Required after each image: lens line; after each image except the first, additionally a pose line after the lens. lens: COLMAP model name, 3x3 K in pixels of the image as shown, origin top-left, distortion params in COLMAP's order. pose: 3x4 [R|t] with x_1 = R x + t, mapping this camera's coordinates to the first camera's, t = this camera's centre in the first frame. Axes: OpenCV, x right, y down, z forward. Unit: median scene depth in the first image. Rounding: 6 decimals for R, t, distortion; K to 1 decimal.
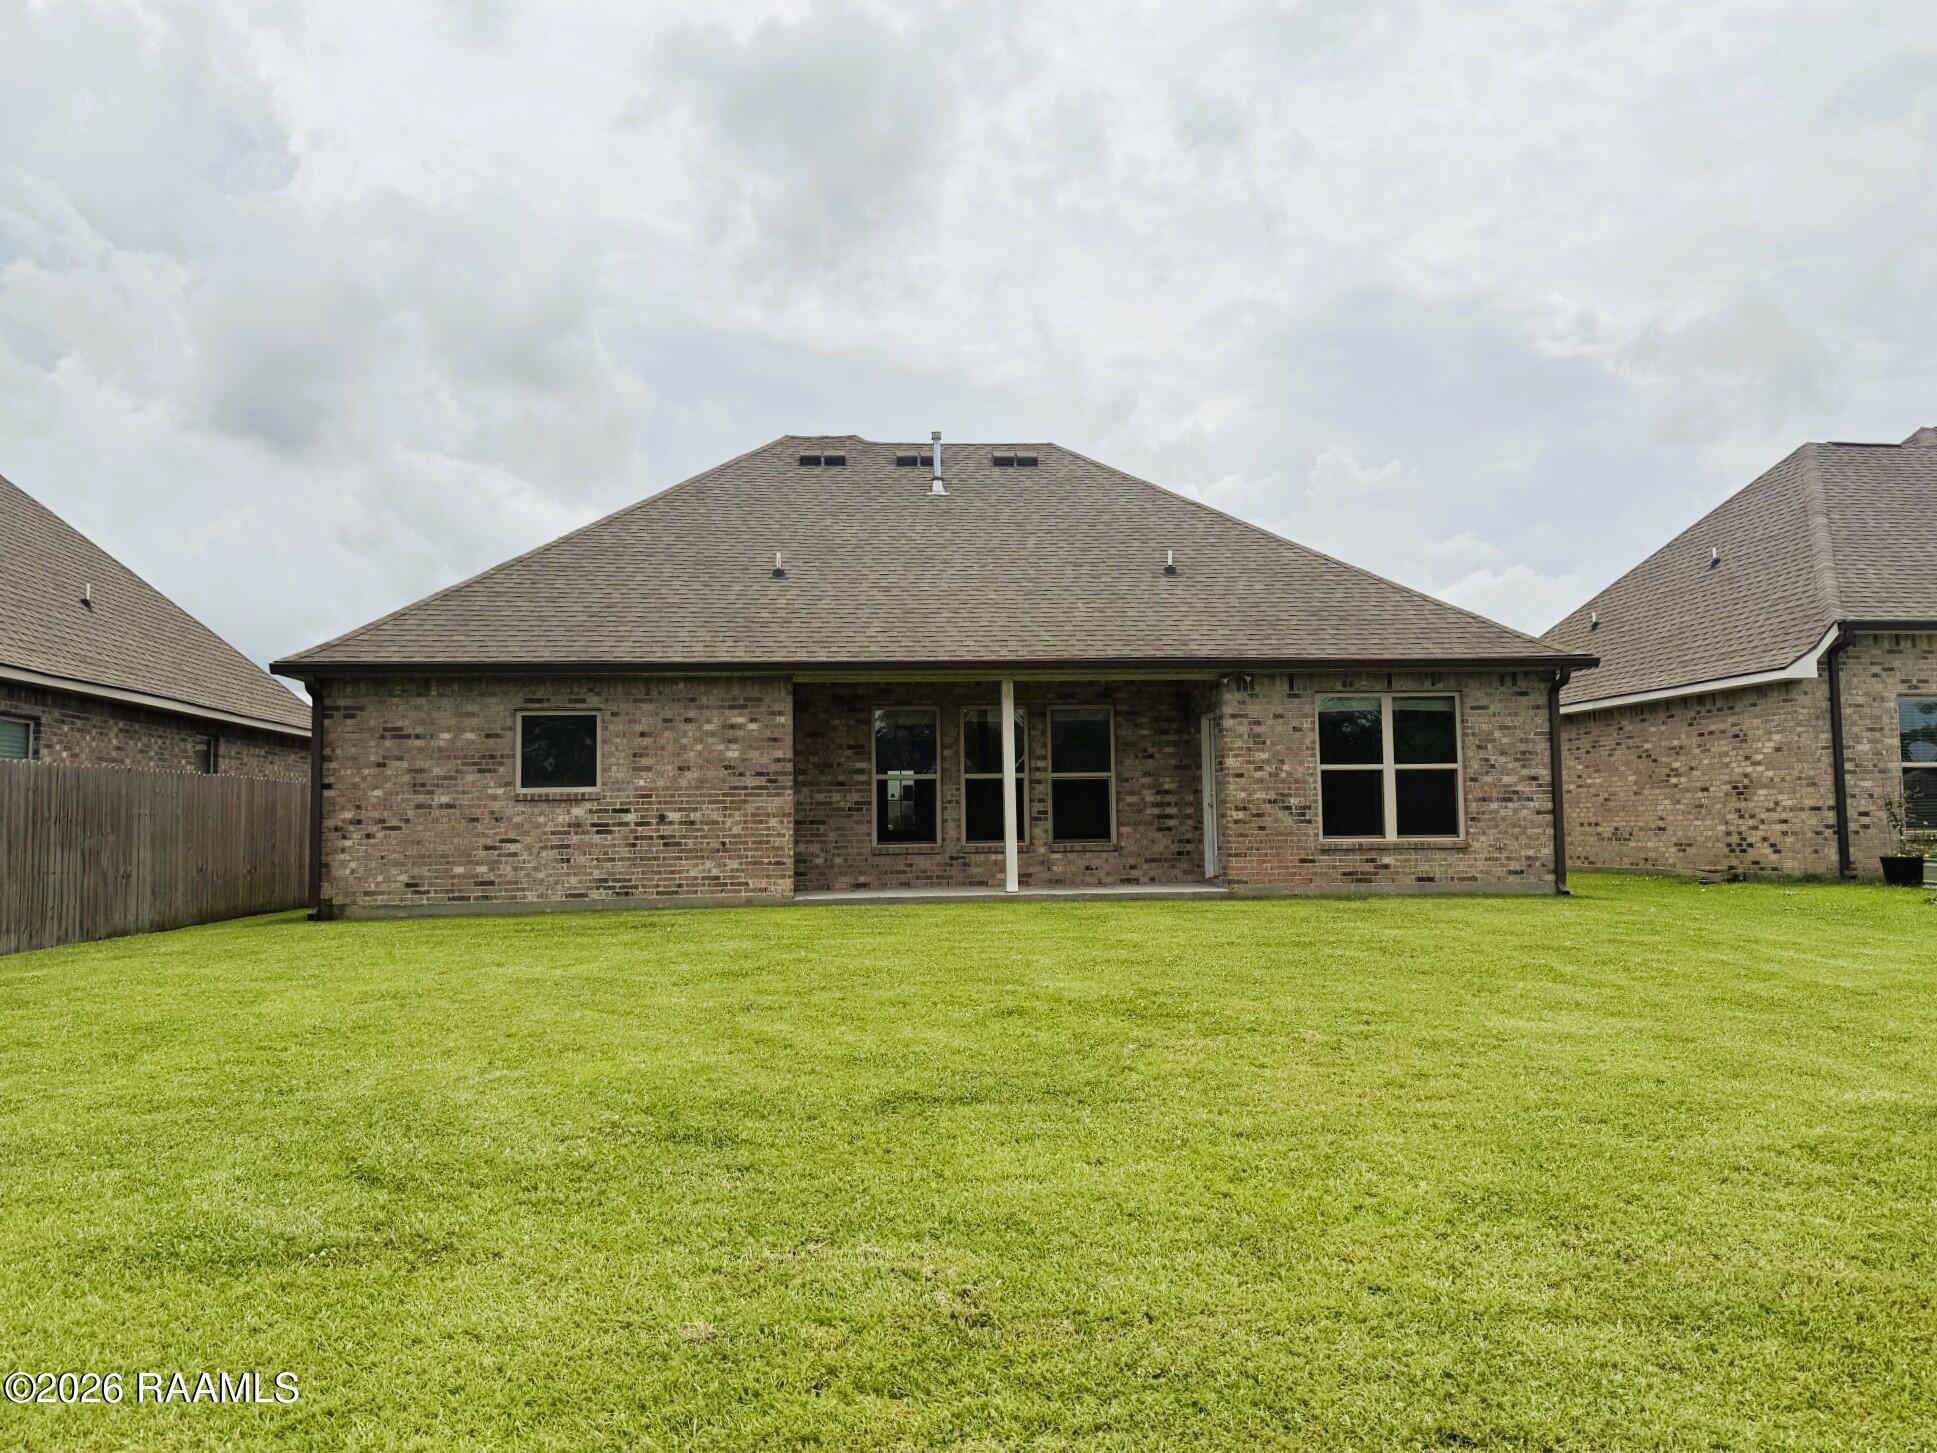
lens RADIAL K [[1504.0, 0, 968.5], [0, 1504.0, 726.5], [0, 0, 1]] dist [0.109562, -0.005417]
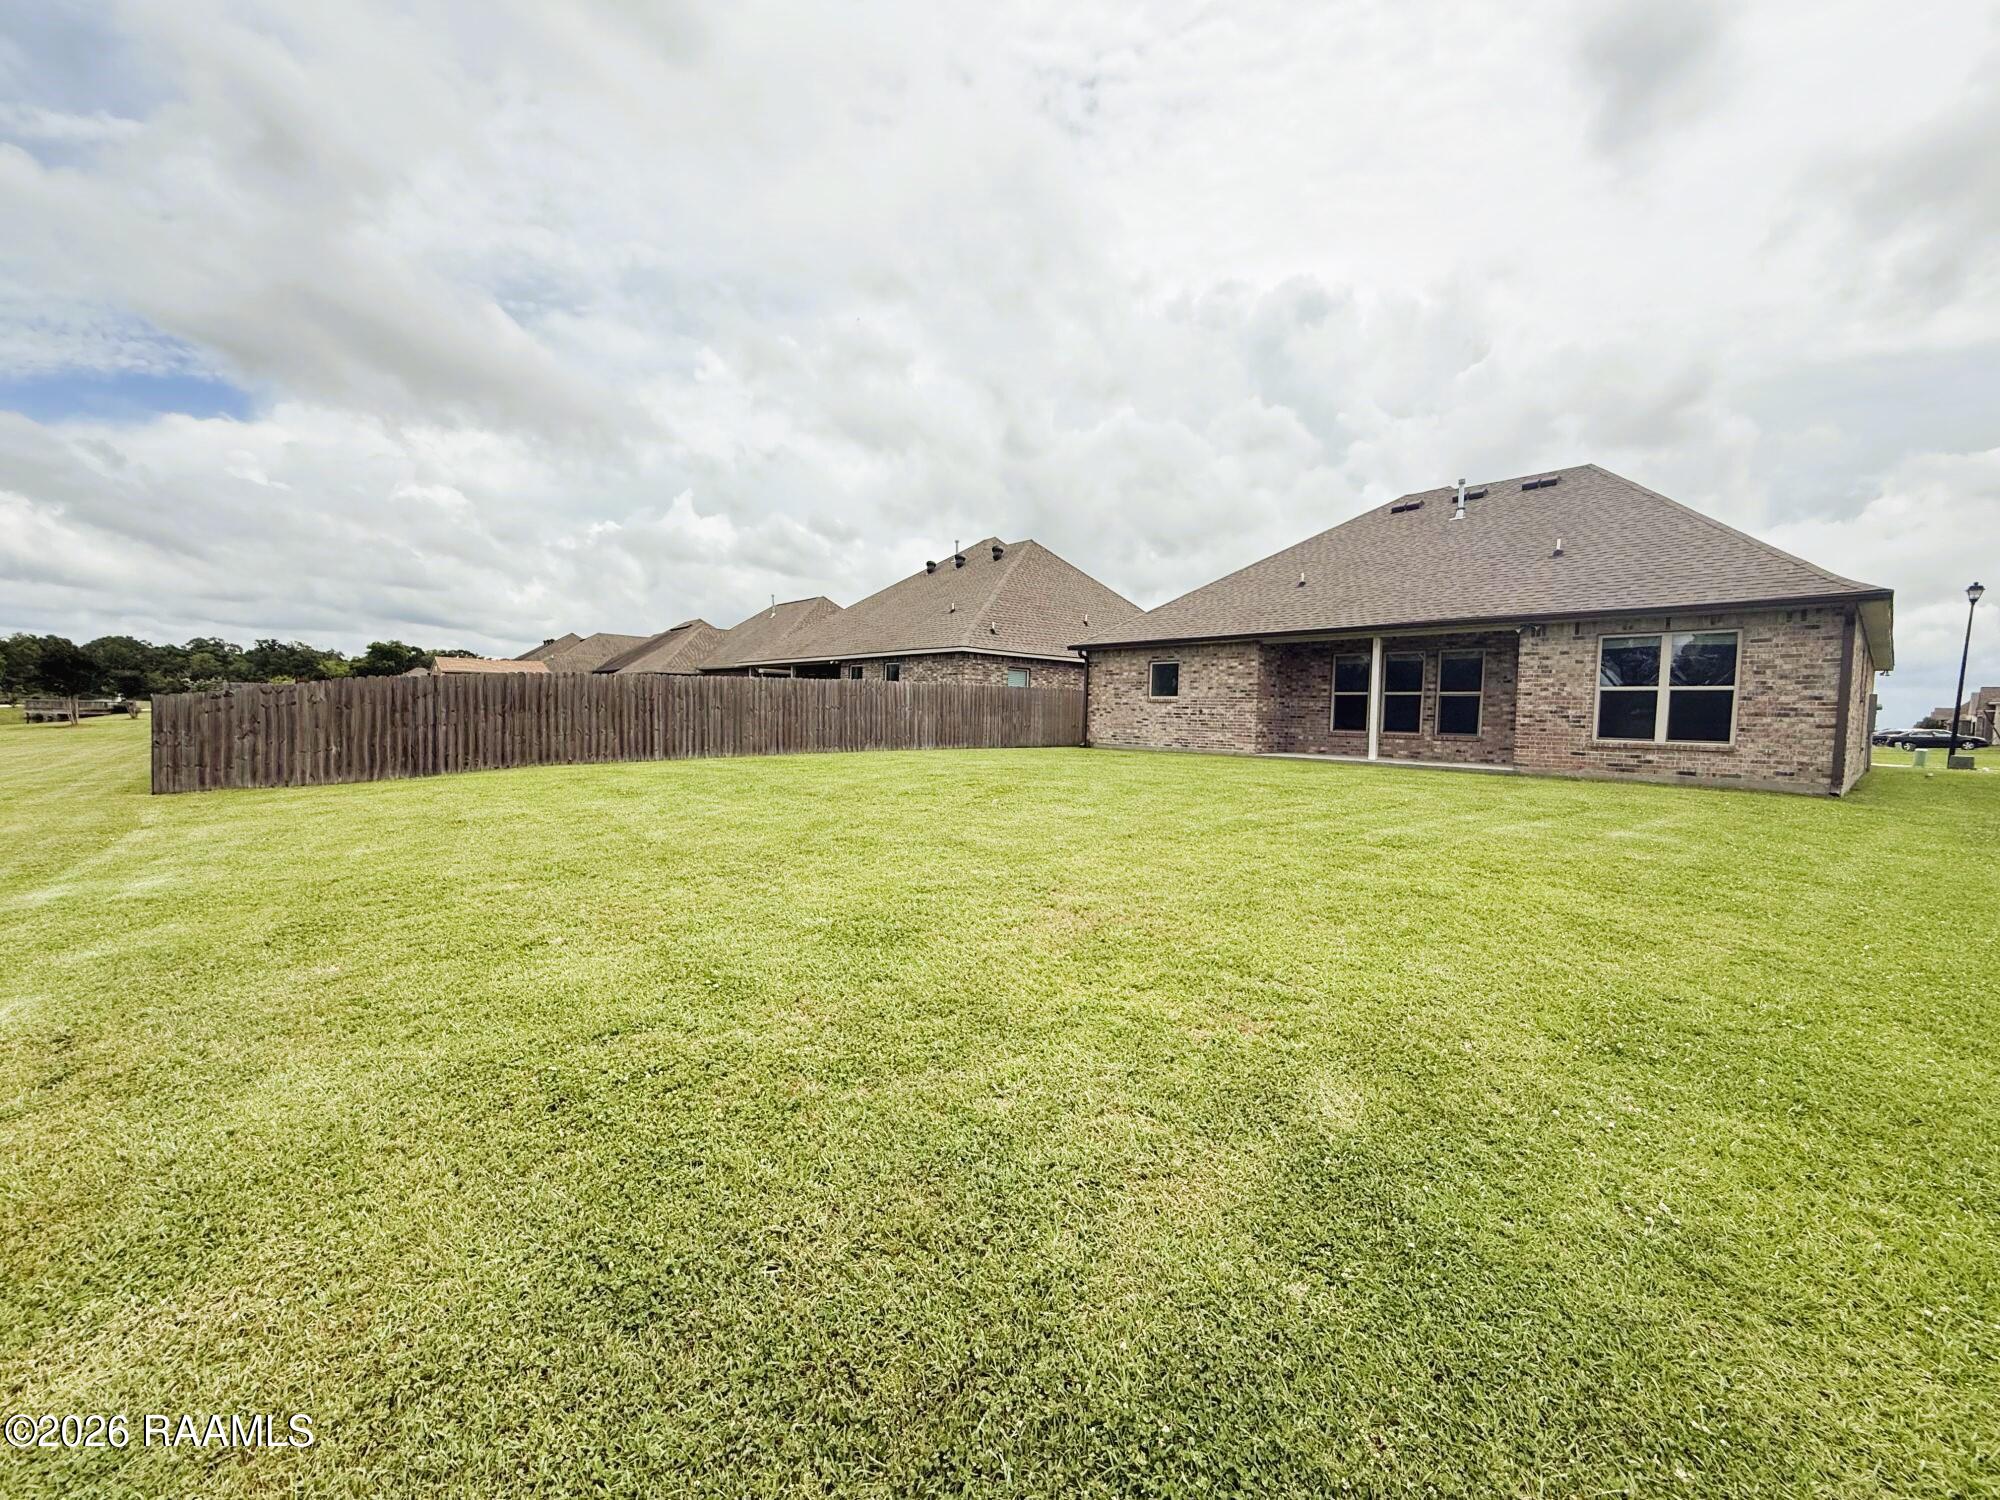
lens RADIAL K [[796.2, 0, 993.6], [0, 796.2, 751.1], [0, 0, 1]] dist [-0.001551, -0.000385]
pose [[0.580111, 0.066577, -0.811812, 0.513937], [0.017934, 0.995368, 0.094446, 0.005024], [0.814340, -0.069349, 0.576231, 0.113547]]
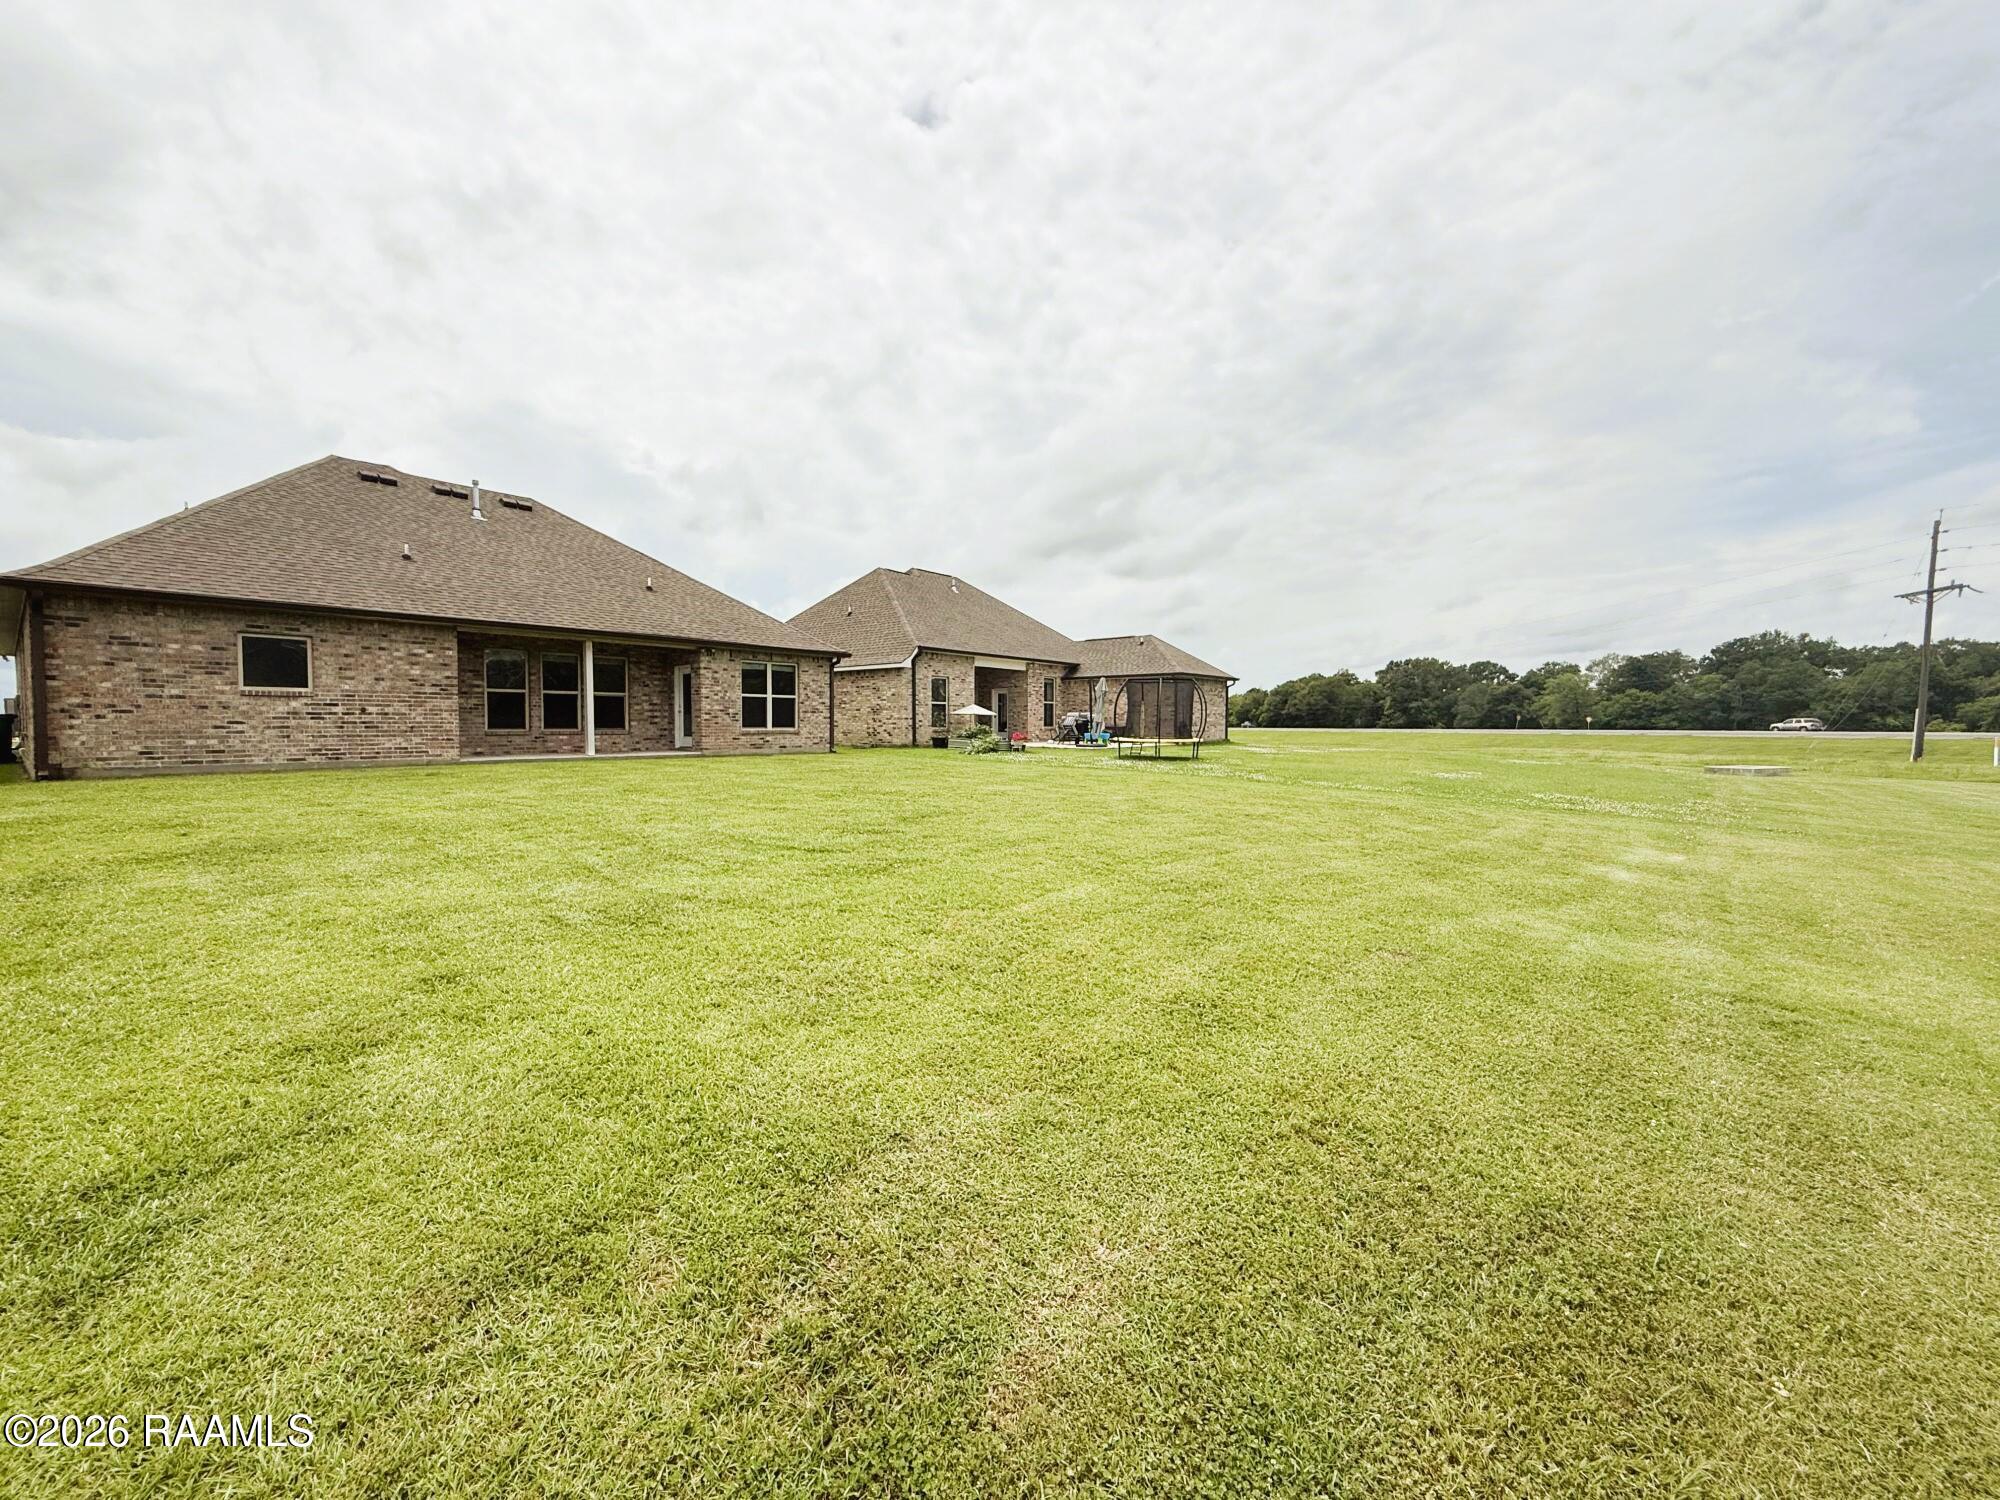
lens RADIAL K [[796.2, 0, 993.6], [0, 796.2, 751.1], [0, 0, 1]] dist [-0.001551, -0.000385]
pose [[0.704280, -0.008366, 0.709873, -0.314297], [-0.057379, 0.995988, 0.068665, 0.008462], [-0.707599, -0.089092, 0.700975, -0.040053]]
